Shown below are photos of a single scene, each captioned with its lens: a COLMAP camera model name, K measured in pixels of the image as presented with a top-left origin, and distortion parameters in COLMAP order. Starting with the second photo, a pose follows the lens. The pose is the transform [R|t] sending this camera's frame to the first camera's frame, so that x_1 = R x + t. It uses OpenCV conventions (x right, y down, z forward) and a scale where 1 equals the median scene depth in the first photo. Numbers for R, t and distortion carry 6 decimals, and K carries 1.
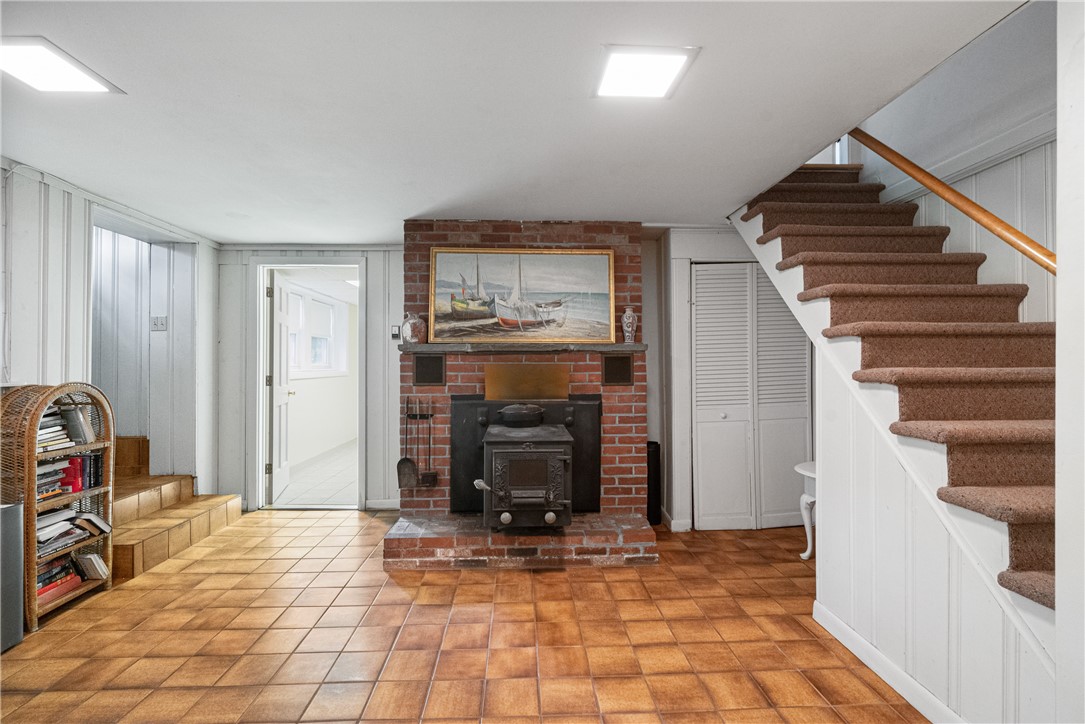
lens RADIAL K [[501.3, 0, 539.0], [0, 501.3, 364.1], [0, 0, 1]] dist [-0.007909, 0.000886]
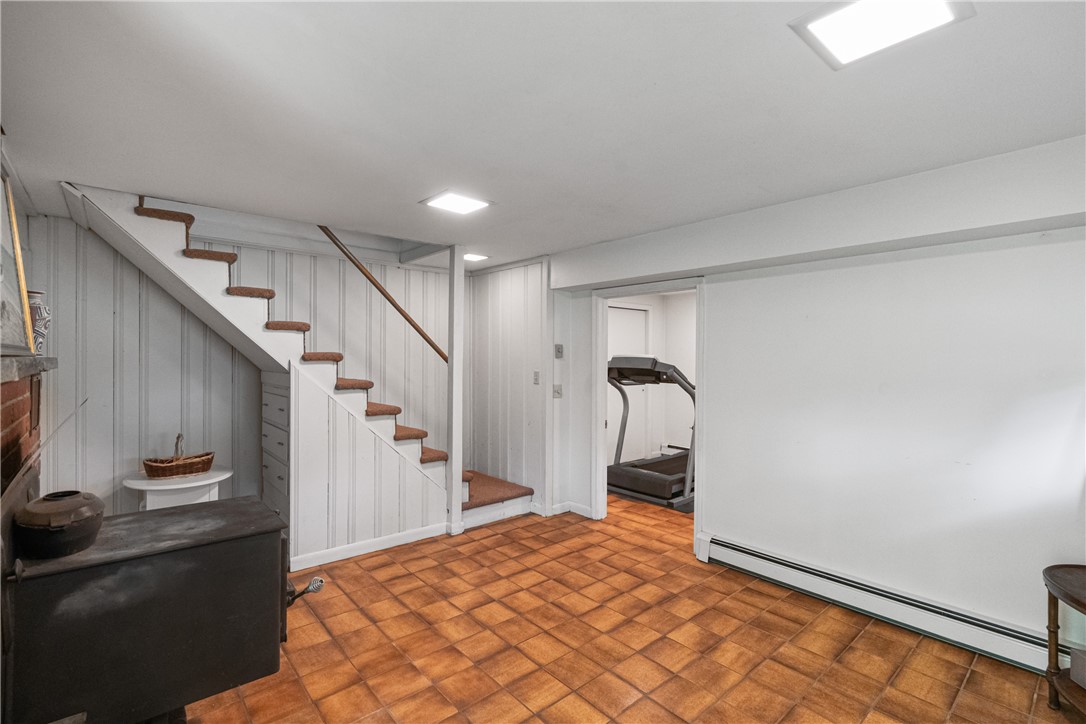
lens RADIAL K [[501.7, 0, 541.2], [0, 501.7, 357.2], [0, 0, 1]] dist [-0.007909, 0.000886]
pose [[-0.628807, -0.003370, 0.777554, -1.060440], [-0.005685, 0.999984, -0.000263, -0.076886], [-0.777541, -0.004586, -0.628816, 1.554359]]
